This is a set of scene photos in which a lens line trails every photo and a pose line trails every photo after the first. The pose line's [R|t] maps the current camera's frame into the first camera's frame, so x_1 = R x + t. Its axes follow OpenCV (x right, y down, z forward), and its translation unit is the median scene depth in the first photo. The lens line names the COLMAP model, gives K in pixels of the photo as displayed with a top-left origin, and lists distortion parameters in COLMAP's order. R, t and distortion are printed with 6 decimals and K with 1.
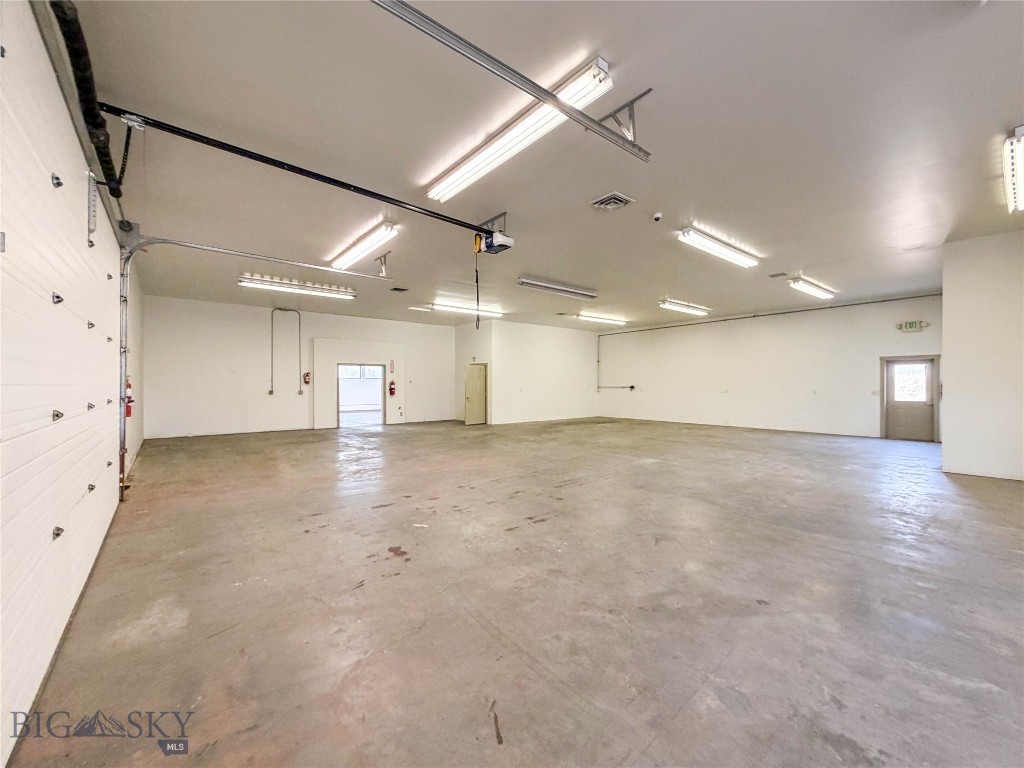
lens RADIAL K [[412.2, 0, 502.0], [0, 412.2, 386.2], [0, 0, 1]] dist [-0.001605, 0.000366]
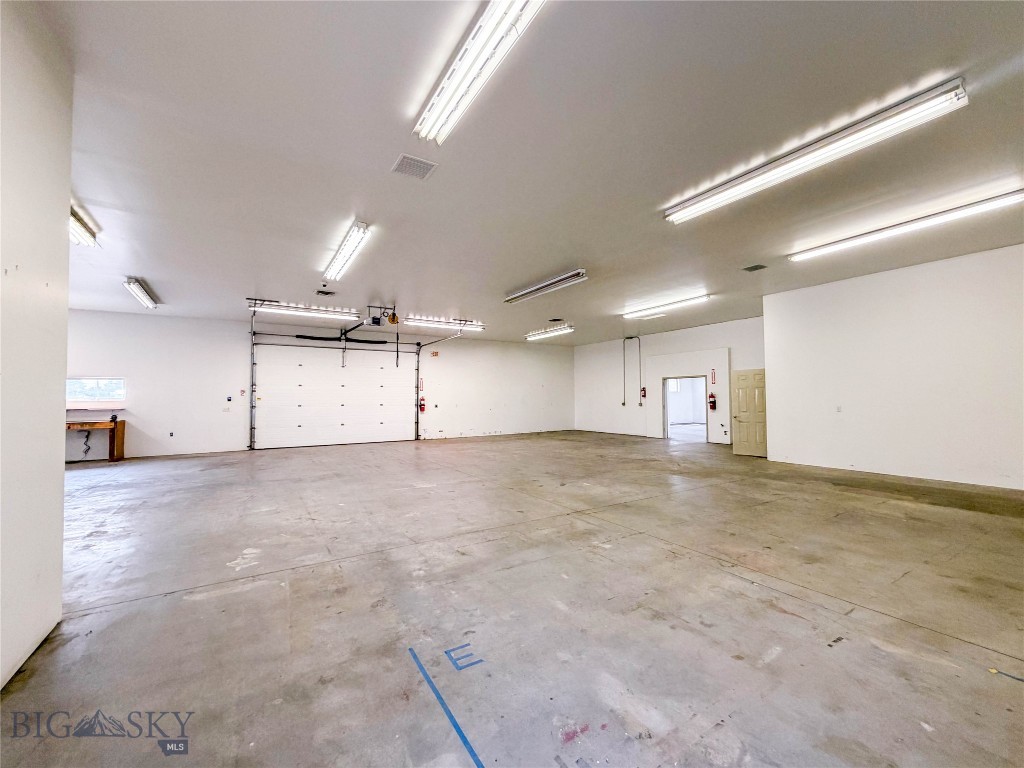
lens RADIAL K [[412.2, 0, 508.4], [0, 412.2, 385.5], [0, 0, 1]] dist [-0.001605, 0.000366]
pose [[-0.115797, -0.029092, -0.992847, 0.843137], [0.002367, 0.999560, -0.029565, -0.006610], [0.993270, -0.005774, -0.115677, 0.884112]]
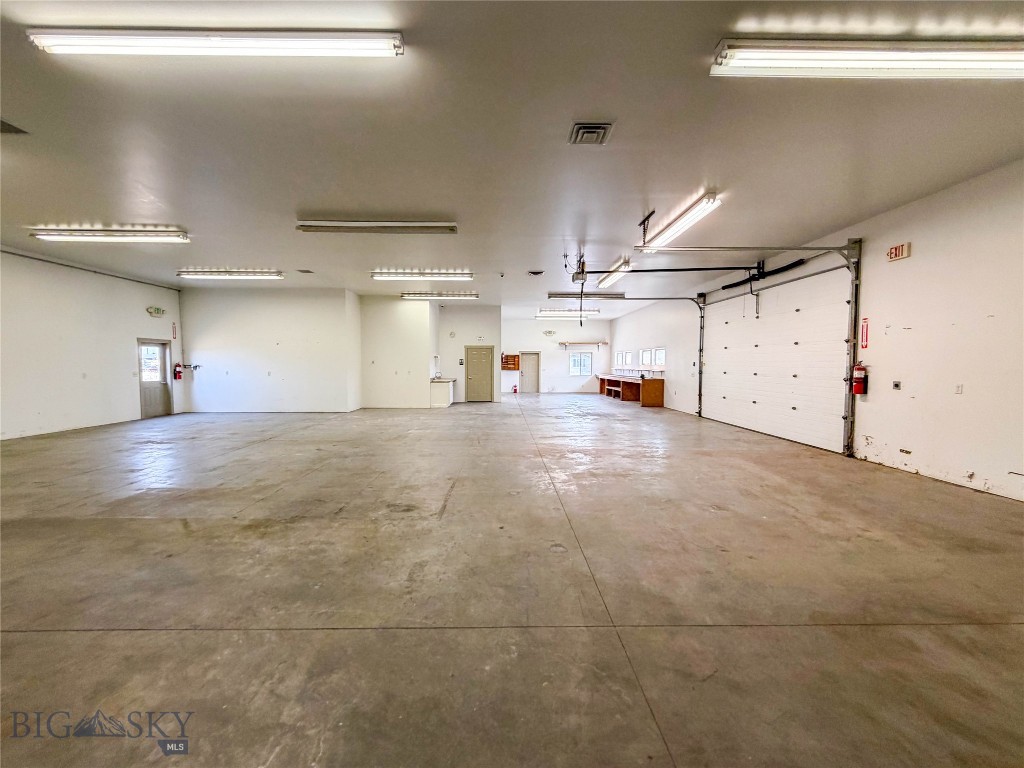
lens RADIAL K [[412.2, 0, 504.5], [0, 412.2, 386.2], [0, 0, 1]] dist [-0.001605, 0.000366]
pose [[-0.788719, -0.033555, 0.613838, -0.384524], [0.002151, 0.998353, 0.057337, -0.010034], [-0.614751, 0.046543, -0.787347, 1.221932]]
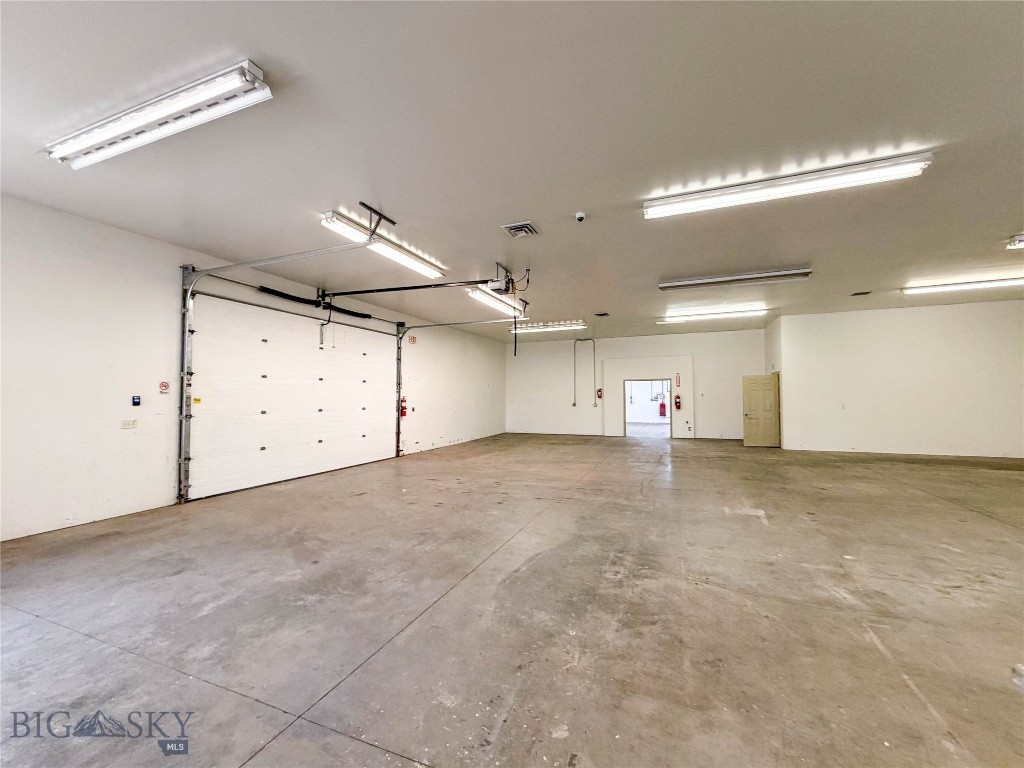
lens RADIAL K [[412.2, 0, 508.3], [0, 412.2, 383.2], [0, 0, 1]] dist [-0.001605, 0.000366]
pose [[0.480787, -0.030730, -0.876299, 0.532634], [0.001005, 0.999404, -0.034495, -0.008631], [0.876837, 0.015705, 0.480532, 0.216630]]
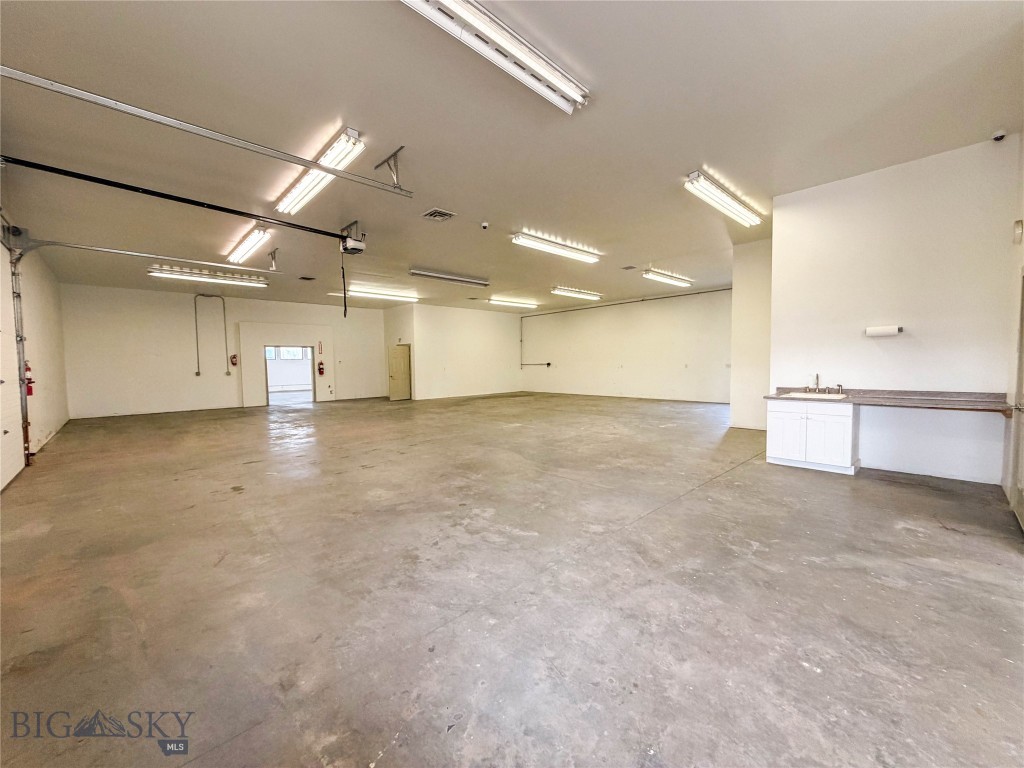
lens RADIAL K [[412.2, 0, 503.6], [0, 412.2, 382.4], [0, 0, 1]] dist [-0.001605, 0.000366]
pose [[0.997409, -0.016464, 0.070033, 0.165548], [0.013497, 0.999000, 0.042627, 0.002724], [-0.070665, -0.041571, 0.996633, -0.121735]]
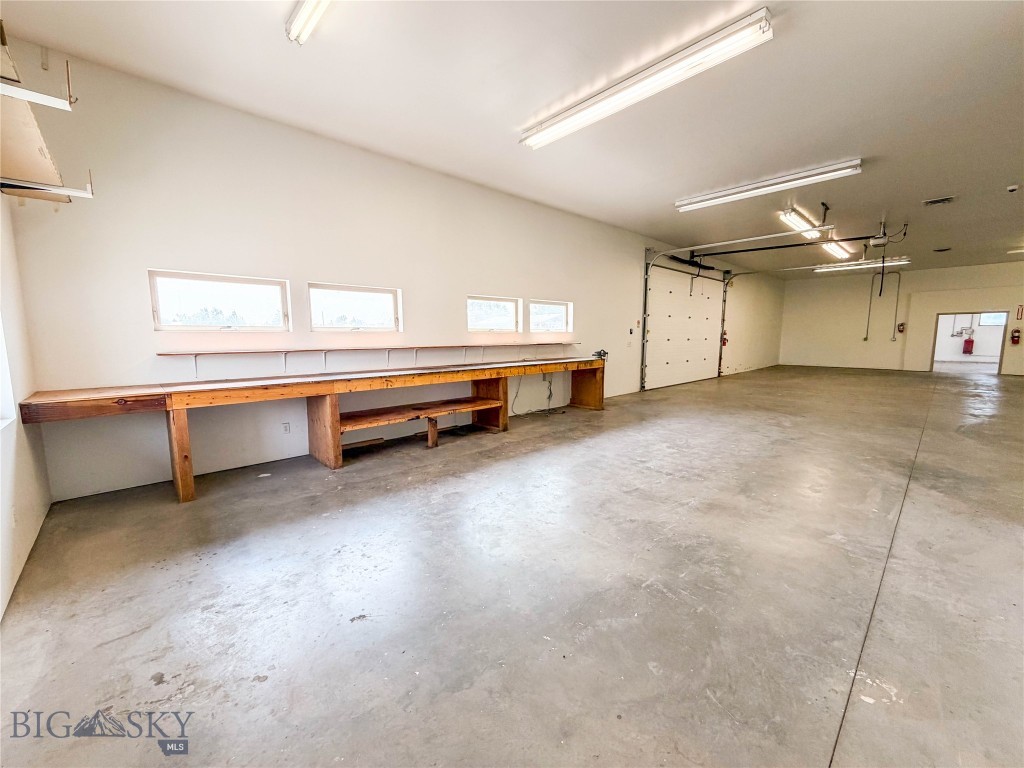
lens RADIAL K [[412.2, 0, 508.2], [0, 412.2, 384.3], [0, 0, 1]] dist [-0.001605, 0.000366]
pose [[0.073923, 0.121242, -0.989867, 0.749890], [-0.001057, 0.992591, 0.121496, 0.000040], [0.997263, -0.007935, 0.073503, -0.262071]]
